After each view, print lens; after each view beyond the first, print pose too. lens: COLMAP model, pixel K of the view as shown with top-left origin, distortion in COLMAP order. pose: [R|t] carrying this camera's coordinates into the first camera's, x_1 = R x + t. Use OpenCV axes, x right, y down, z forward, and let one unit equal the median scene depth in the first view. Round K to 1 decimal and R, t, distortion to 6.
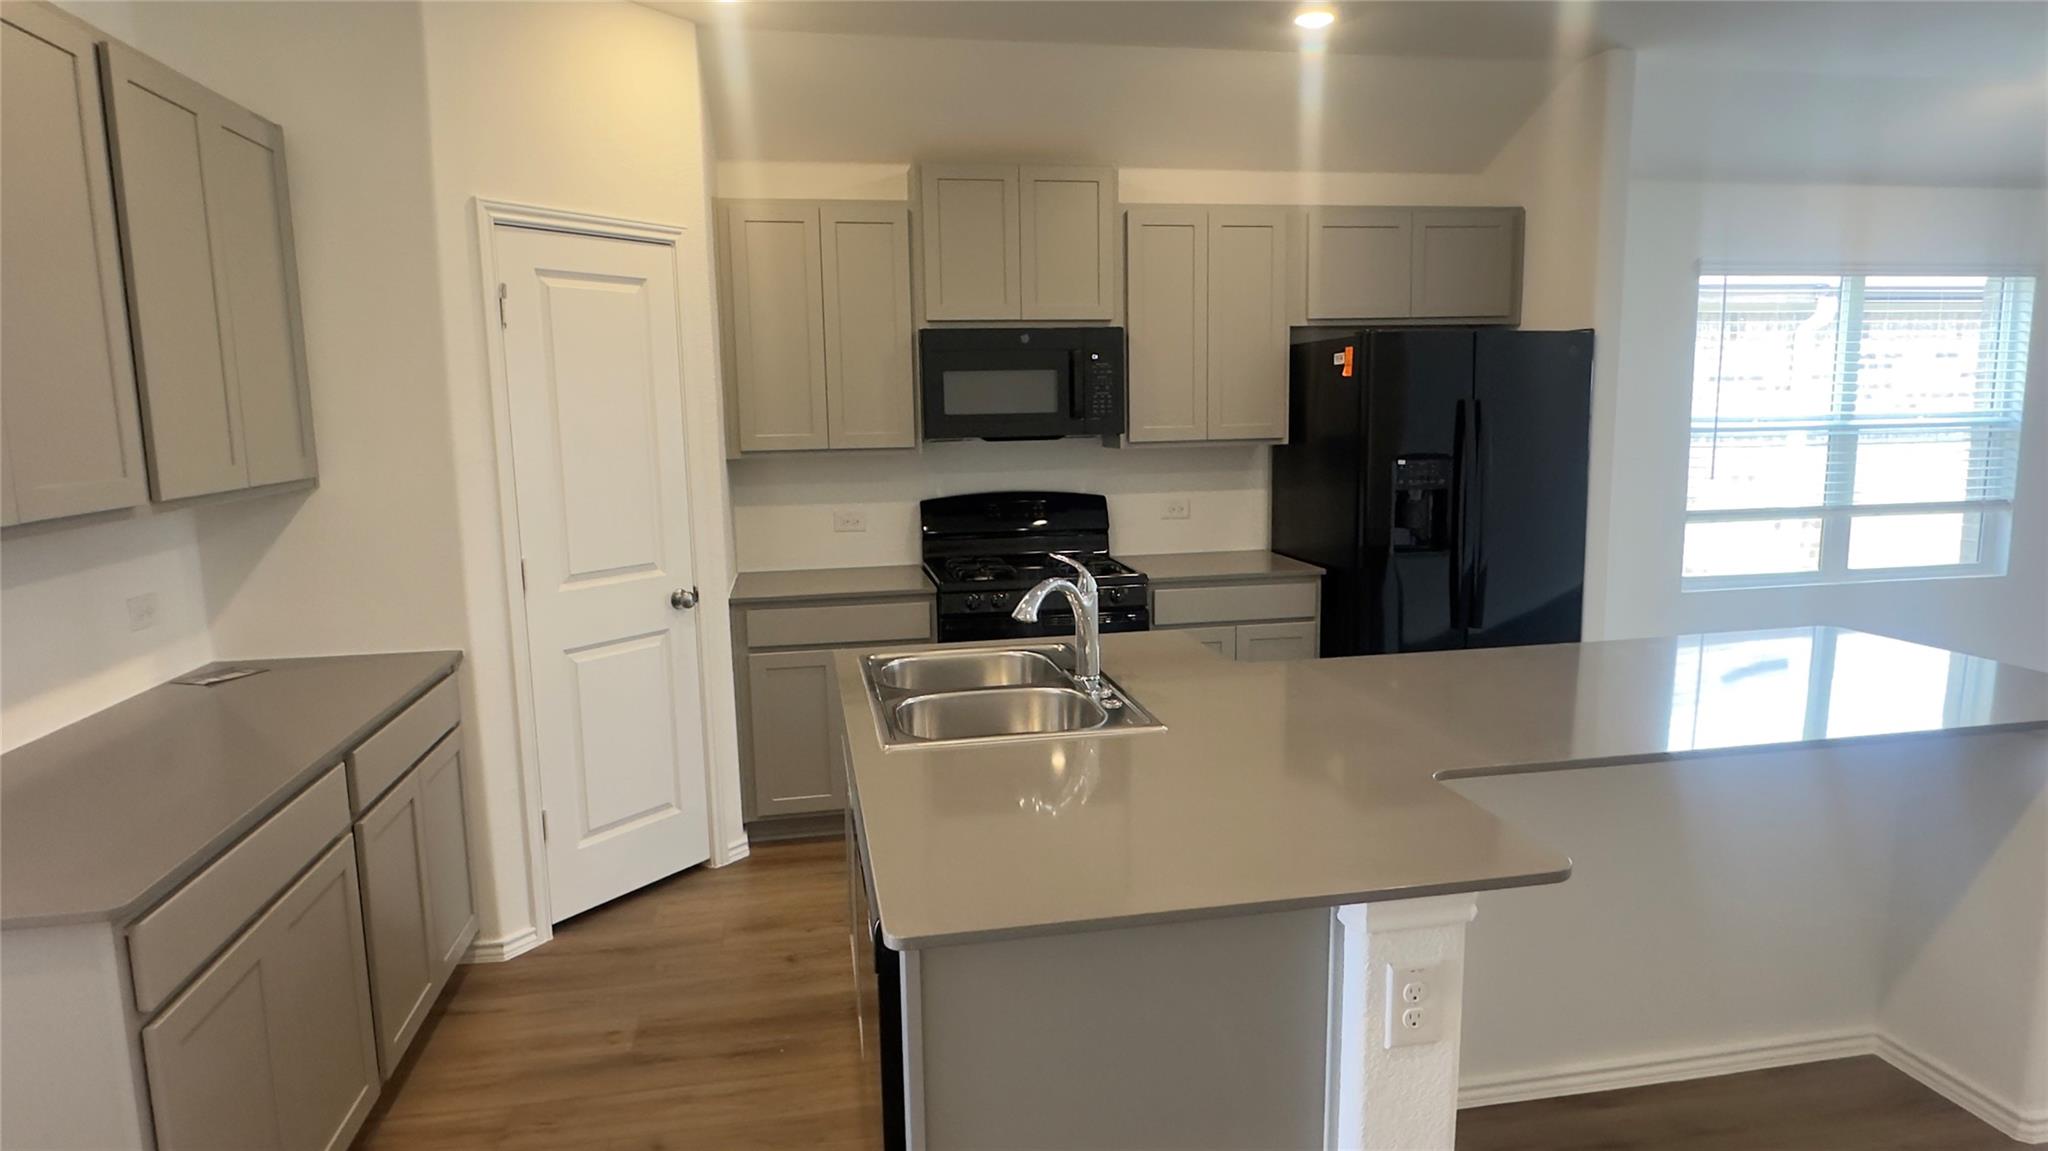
lens RADIAL K [[1199.9, 0, 1024.0], [0, 1199.9, 575.5], [0, 0, 1]] dist [-0.002853, -0.001034]
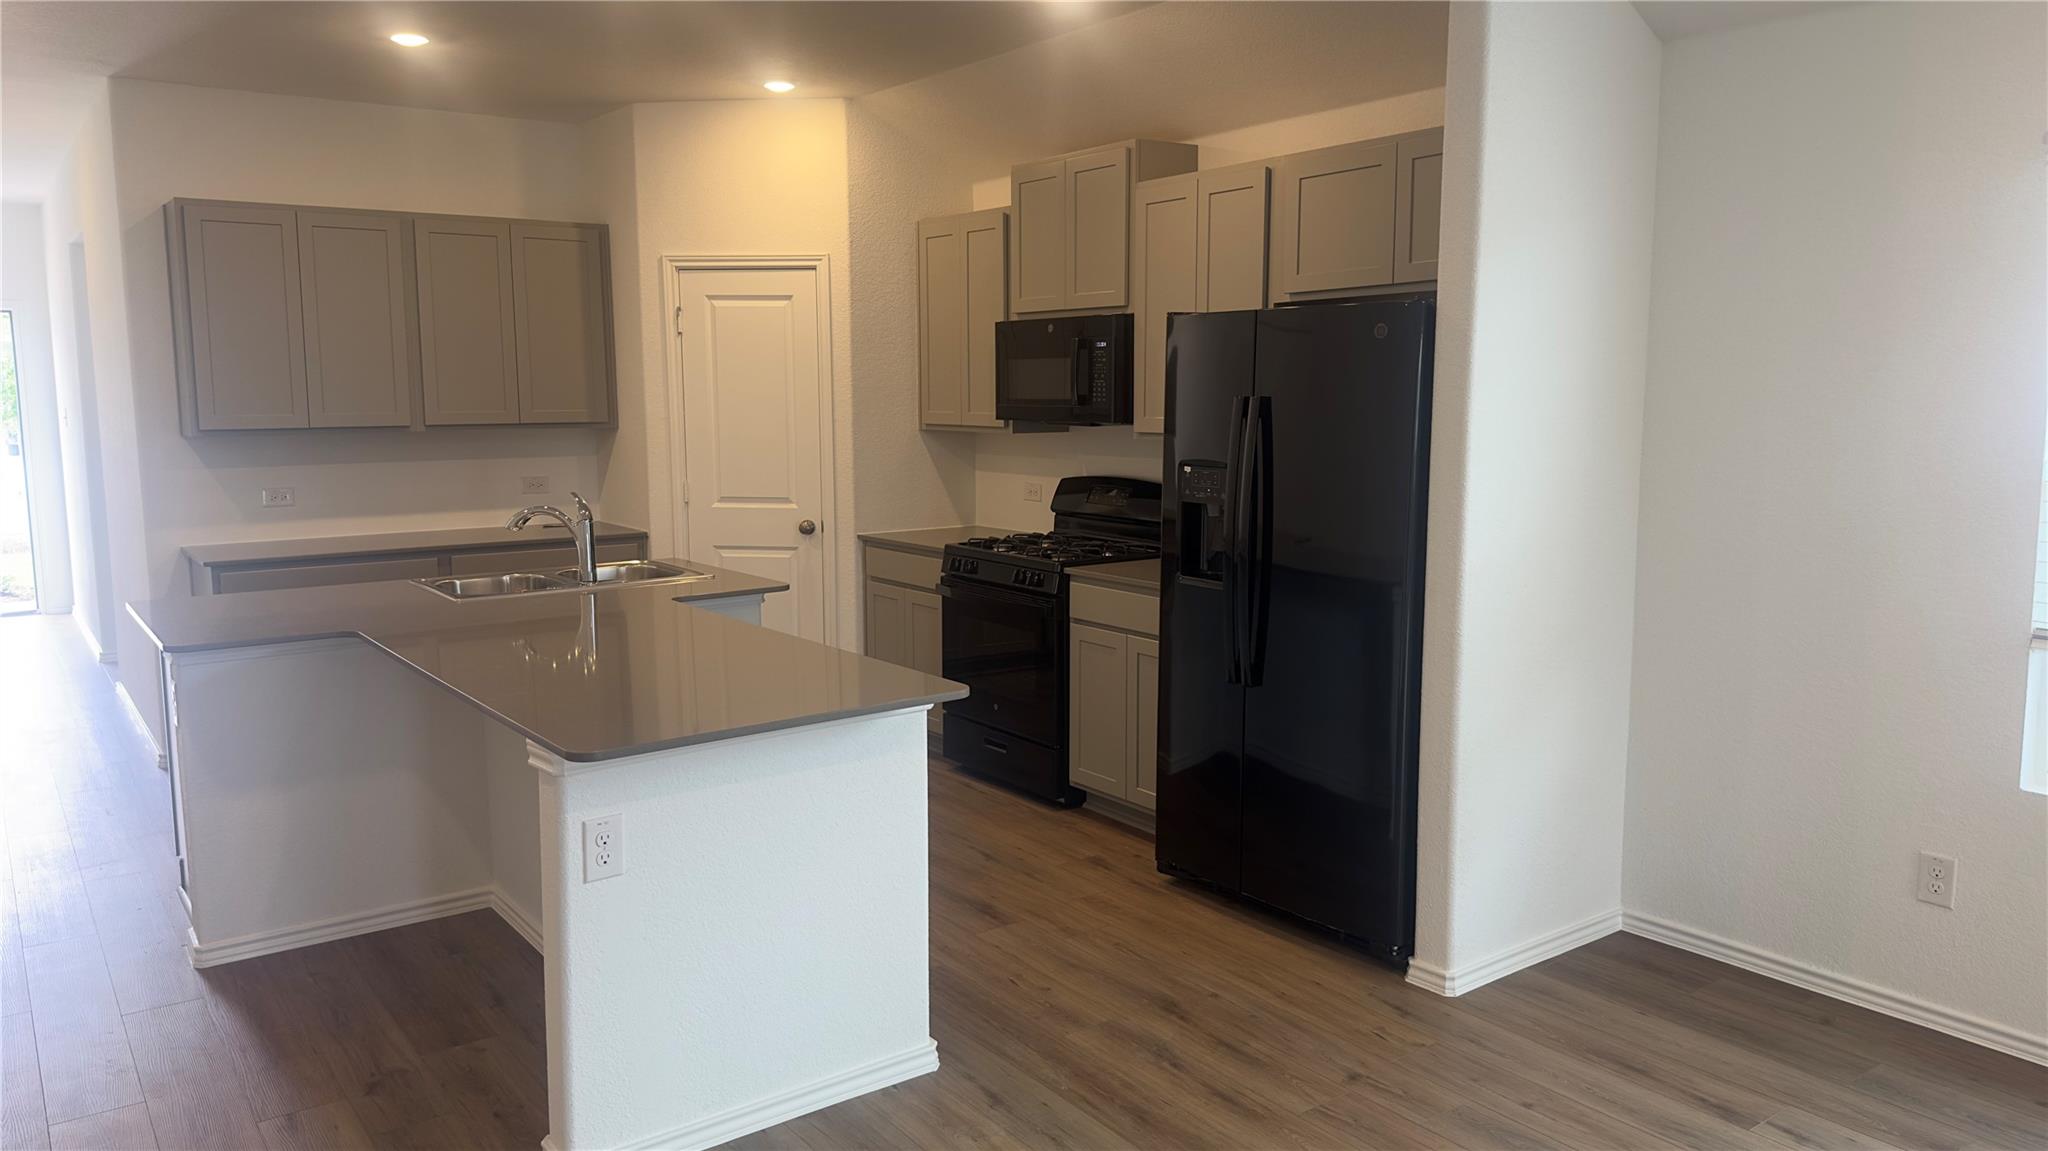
lens RADIAL K [[1458.2, 0, 1024.6], [0, 1458.2, 569.3], [0, 0, 1]] dist [0.110132, 0.000322]
pose [[0.424499, 0.130584, -0.895963, 1.155263], [-0.137299, 0.987386, 0.078857, -0.086125], [0.894958, 0.089540, 0.437073, 0.434041]]
